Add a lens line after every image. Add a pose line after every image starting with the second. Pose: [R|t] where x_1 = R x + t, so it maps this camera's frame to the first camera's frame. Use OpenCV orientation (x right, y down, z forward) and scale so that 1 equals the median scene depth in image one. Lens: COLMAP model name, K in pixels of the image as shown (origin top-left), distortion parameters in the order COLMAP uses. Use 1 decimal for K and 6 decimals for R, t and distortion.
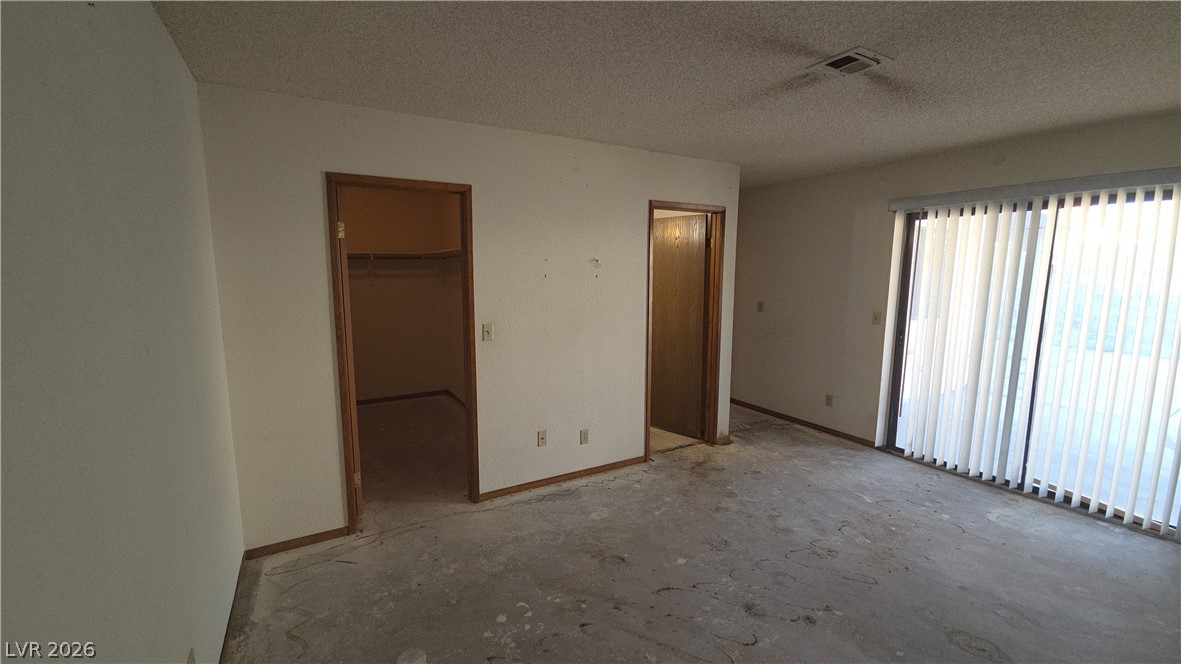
lens RADIAL K [[480.6, 0, 587.5], [0, 480.6, 334.2], [0, 0, 1]] dist [0.003446, 0.000208]
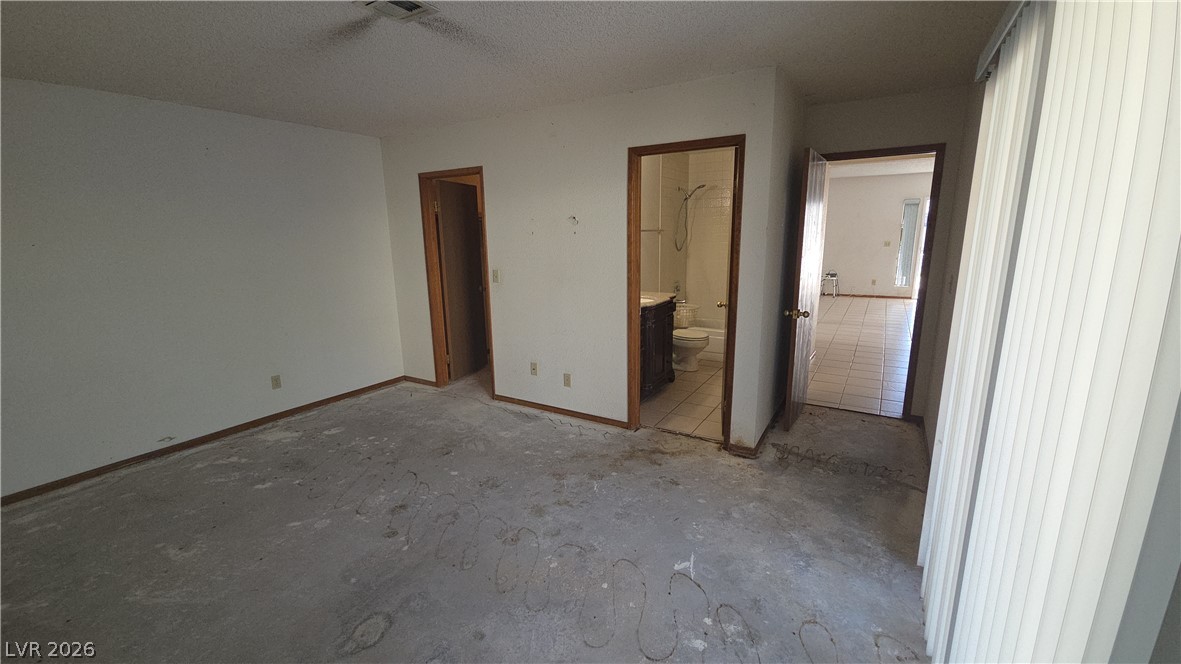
lens RADIAL K [[480.6, 0, 589.6], [0, 480.6, 334.2], [0, 0, 1]] dist [0.003446, 0.000208]
pose [[0.472643, 0.171214, -0.864462, 0.996070], [-0.099841, 0.985033, 0.140507, -0.053645], [0.875580, 0.019899, 0.482663, 0.529842]]
